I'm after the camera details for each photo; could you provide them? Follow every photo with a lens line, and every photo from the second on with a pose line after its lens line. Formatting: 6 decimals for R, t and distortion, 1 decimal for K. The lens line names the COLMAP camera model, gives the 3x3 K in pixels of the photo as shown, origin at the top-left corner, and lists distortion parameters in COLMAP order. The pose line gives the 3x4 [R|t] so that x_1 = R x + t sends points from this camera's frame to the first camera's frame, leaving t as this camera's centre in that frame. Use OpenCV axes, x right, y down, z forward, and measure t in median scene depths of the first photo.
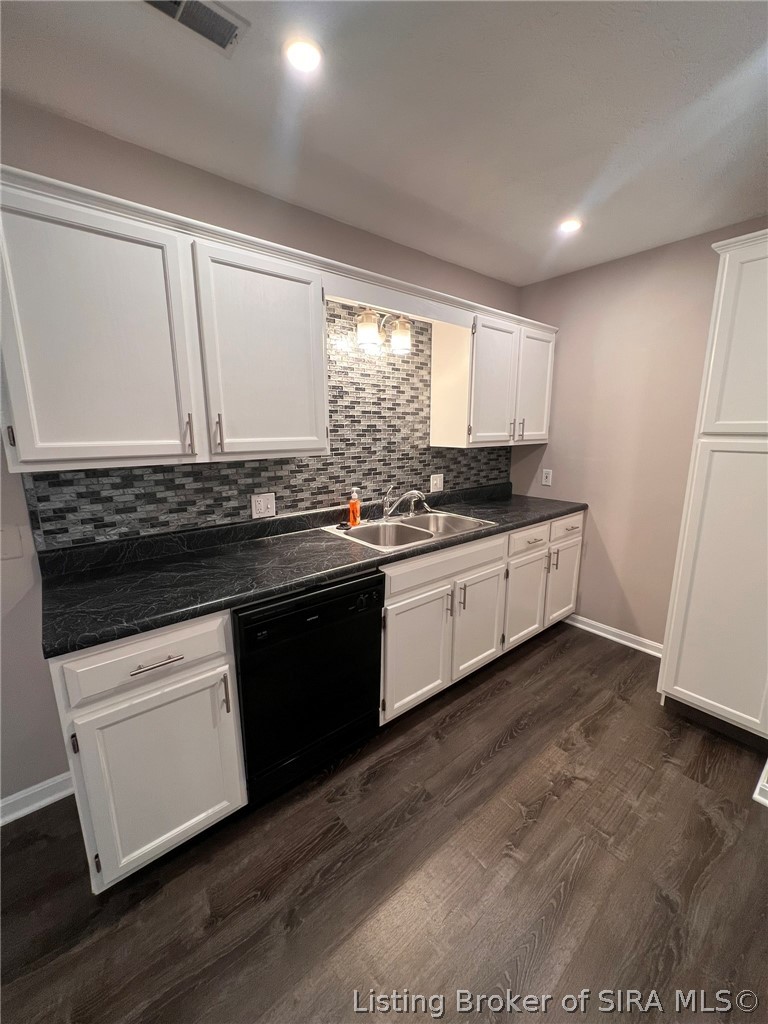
lens RADIAL K [[407.7, 0, 383.4], [0, 407.7, 510.8], [0, 0, 1]] dist [-0.003135, 0.000525]
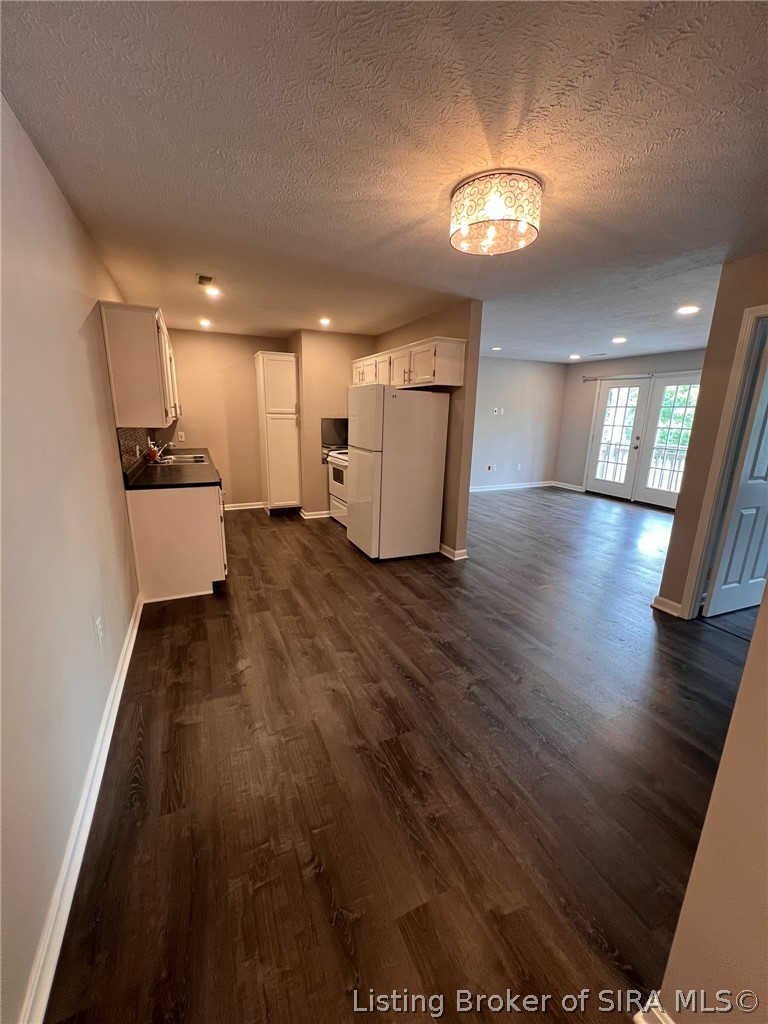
lens RADIAL K [[407.7, 0, 383.8], [0, 407.7, 511.4], [0, 0, 1]] dist [-0.003135, 0.000525]
pose [[0.257842, -0.222948, 0.940112, -2.084325], [0.176023, 0.967569, 0.181182, 0.126577], [-0.950017, 0.118765, 0.288724, -0.631132]]
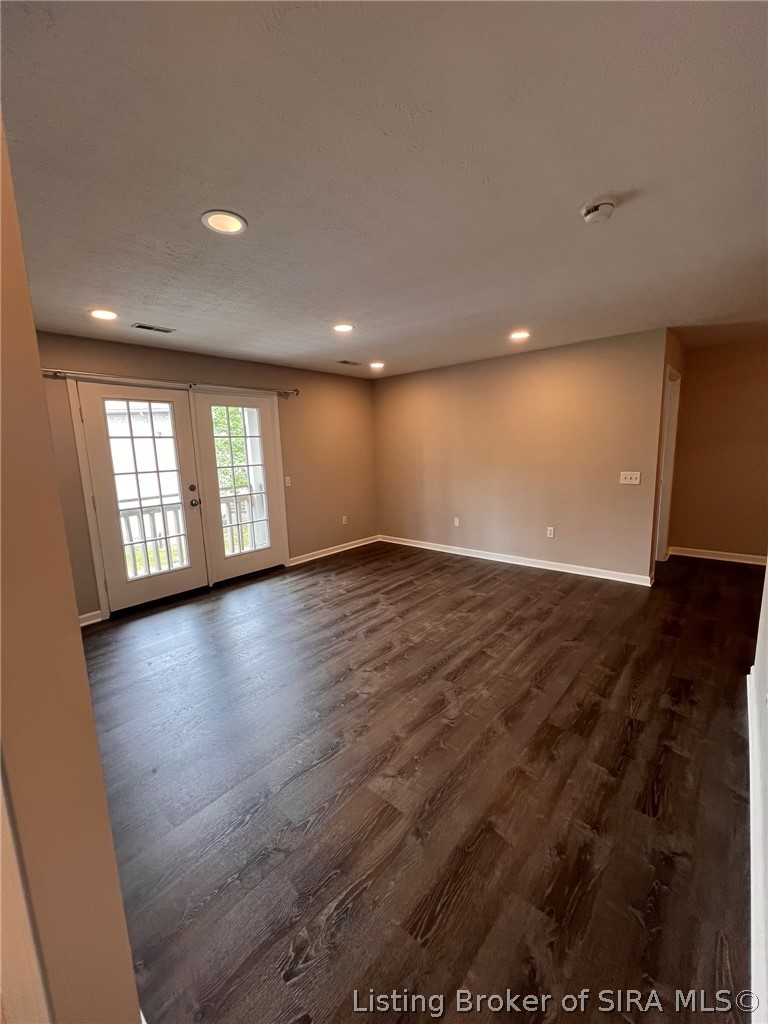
lens RADIAL K [[407.7, 0, 389.1], [0, 407.7, 510.4], [0, 0, 1]] dist [-0.003135, 0.000525]
pose [[-0.985659, 0.059009, -0.158098, 1.824819], [-0.000462, 0.935921, 0.352210, -0.139829], [0.168751, 0.347232, -0.922471, 0.572963]]
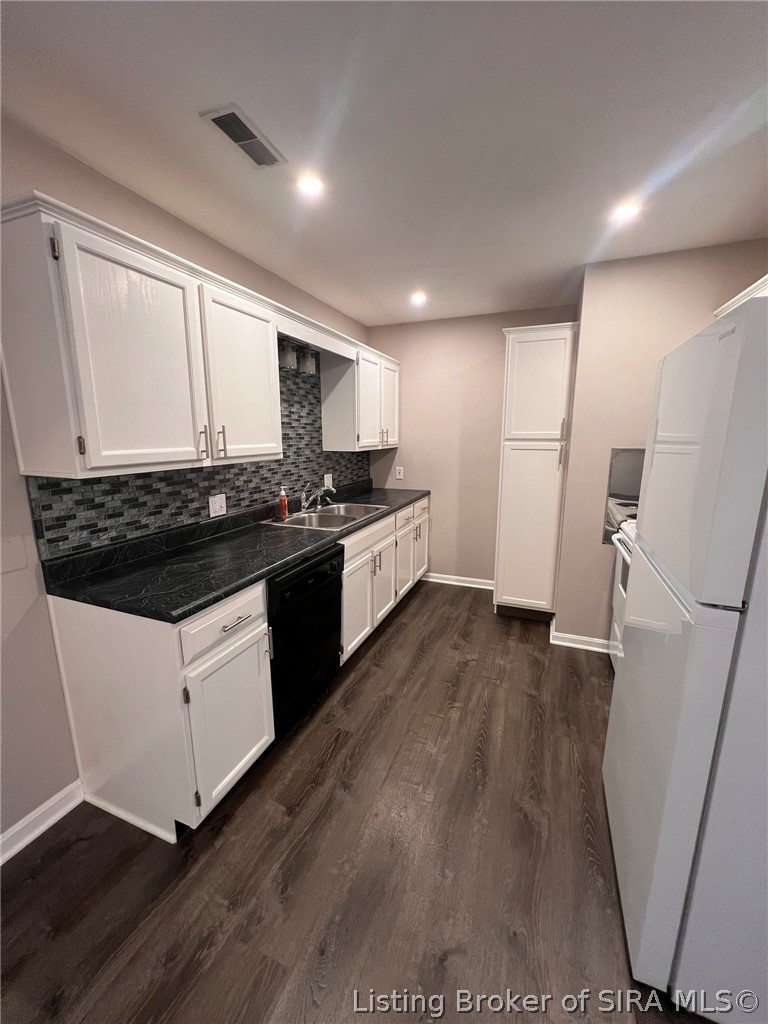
lens RADIAL K [[407.7, 0, 384.4], [0, 407.7, 510.9], [0, 0, 1]] dist [-0.003135, 0.000525]
pose [[0.877424, -0.089292, 0.471332, -0.494558], [0.096949, 0.995257, 0.008068, 0.044563], [-0.469817, 0.038617, 0.881919, -0.244429]]
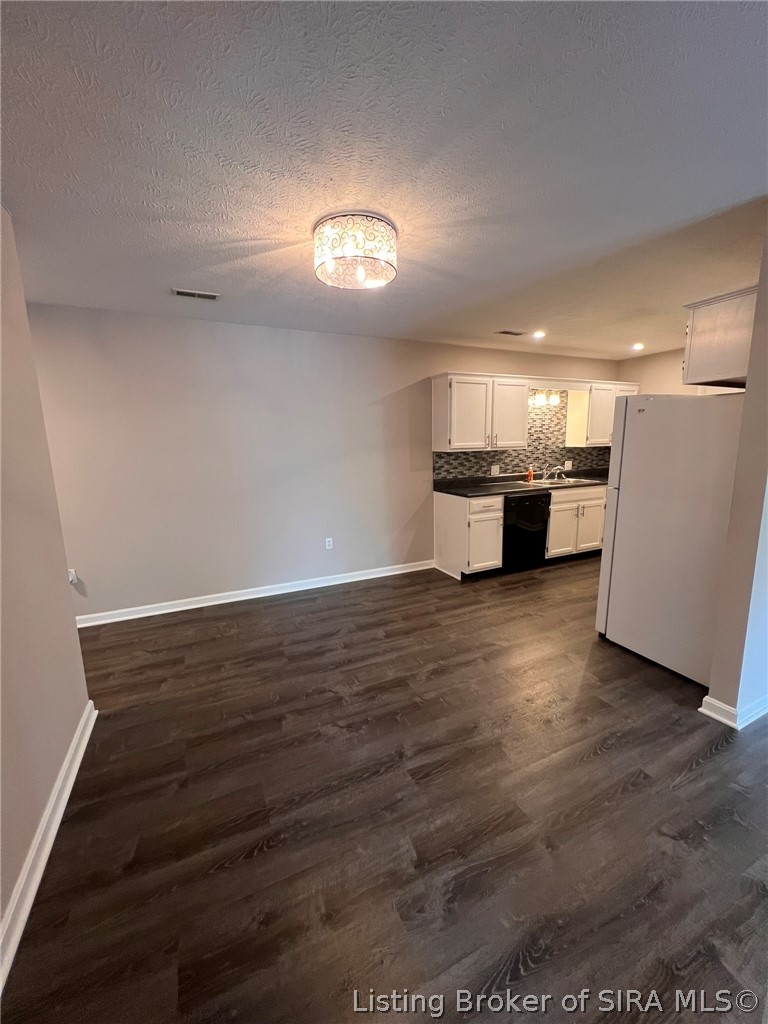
lens RADIAL K [[407.7, 0, 384.5], [0, 407.7, 512.2], [0, 0, 1]] dist [-0.003135, 0.000525]
pose [[0.969117, 0.025436, -0.245285, -0.387778], [-0.032115, 0.999213, -0.023267, 0.371678], [0.244500, 0.030426, 0.969172, -1.791768]]
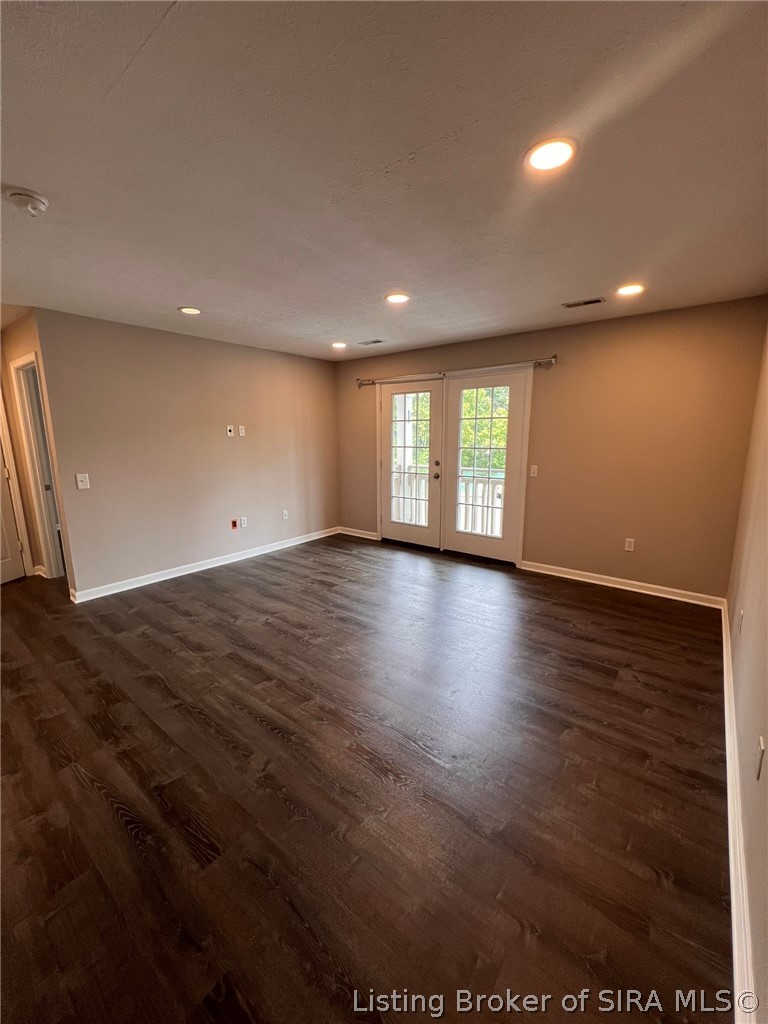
lens RADIAL K [[407.7, 0, 383.2], [0, 407.7, 513.9], [0, 0, 1]] dist [-0.003135, 0.000525]
pose [[-0.206964, -0.185628, 0.960577, -0.192643], [0.206032, 0.951547, 0.228274, 0.205774], [-0.956408, 0.245154, -0.158690, -1.045244]]
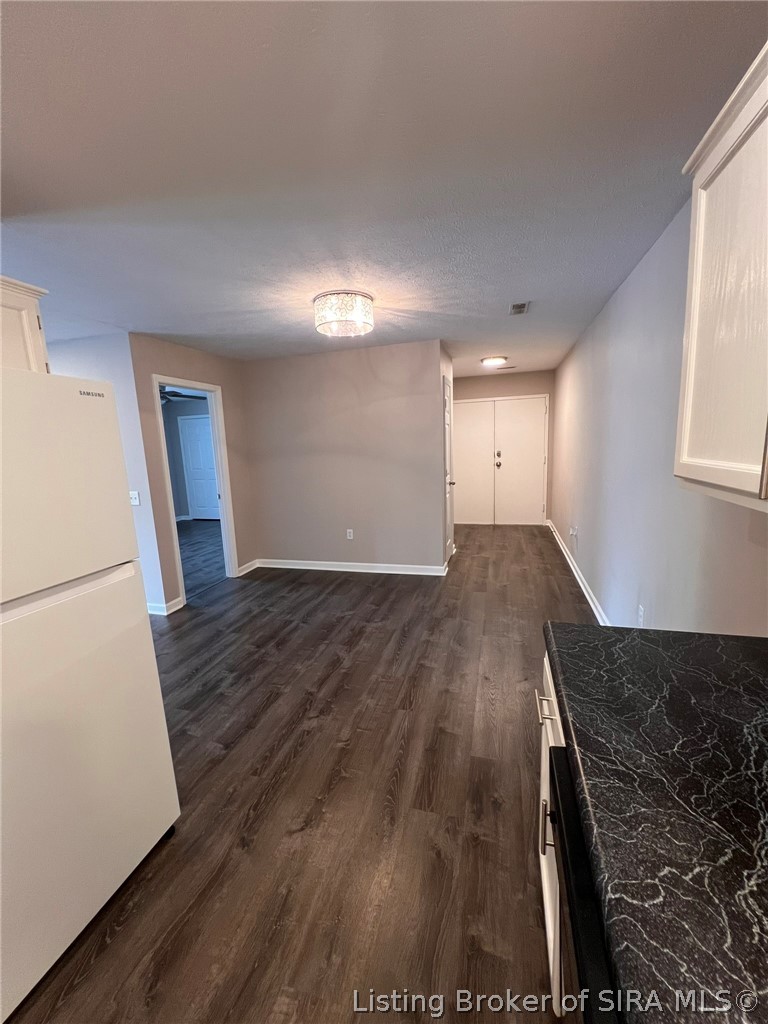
lens RADIAL K [[407.7, 0, 383.8], [0, 407.7, 511.9], [0, 0, 1]] dist [-0.003135, 0.000525]
pose [[-0.823763, 0.131053, -0.551580, 0.118320], [-0.072813, 0.940402, 0.332179, -0.207688], [0.562239, 0.313799, -0.765126, 0.933072]]
